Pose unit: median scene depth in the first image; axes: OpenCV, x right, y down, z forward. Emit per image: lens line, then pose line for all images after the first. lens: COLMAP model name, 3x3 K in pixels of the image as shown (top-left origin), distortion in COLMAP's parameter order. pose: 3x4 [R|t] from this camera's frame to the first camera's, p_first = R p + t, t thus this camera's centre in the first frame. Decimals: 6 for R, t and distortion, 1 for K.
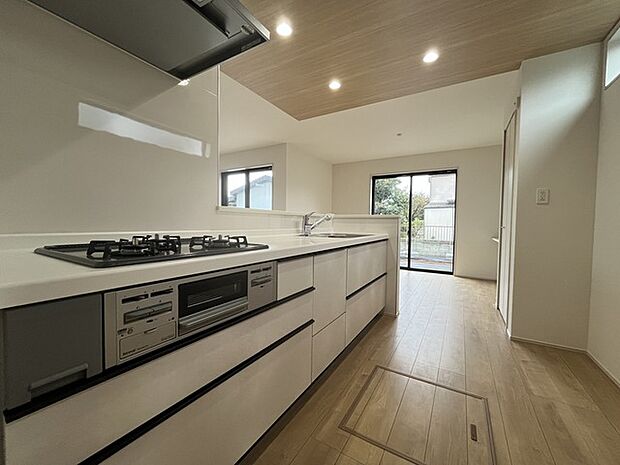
lens RADIAL K [[251.7, 0, 310.8], [0, 251.7, 231.7], [0, 0, 1]] dist [-0.001737, -0.000428]
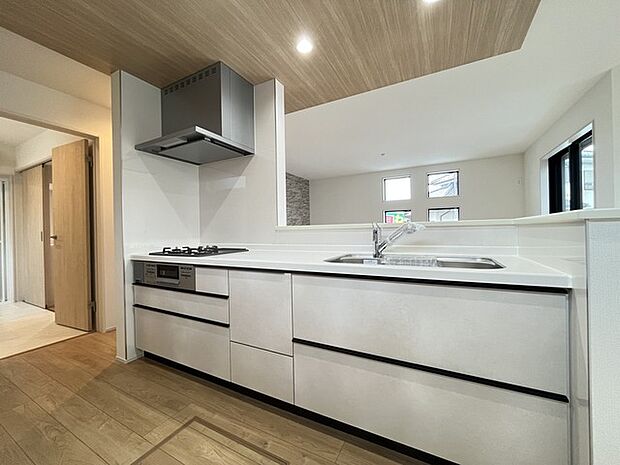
lens RADIAL K [[251.7, 0, 310.8], [0, 251.7, 231.7], [0, 0, 1]] dist [-0.001737, -0.000428]
pose [[0.048837, -0.008987, -0.998766, 1.173140], [-0.013246, 0.999866, -0.009644, -0.071271], [0.998719, 0.013701, 0.048712, 1.309111]]
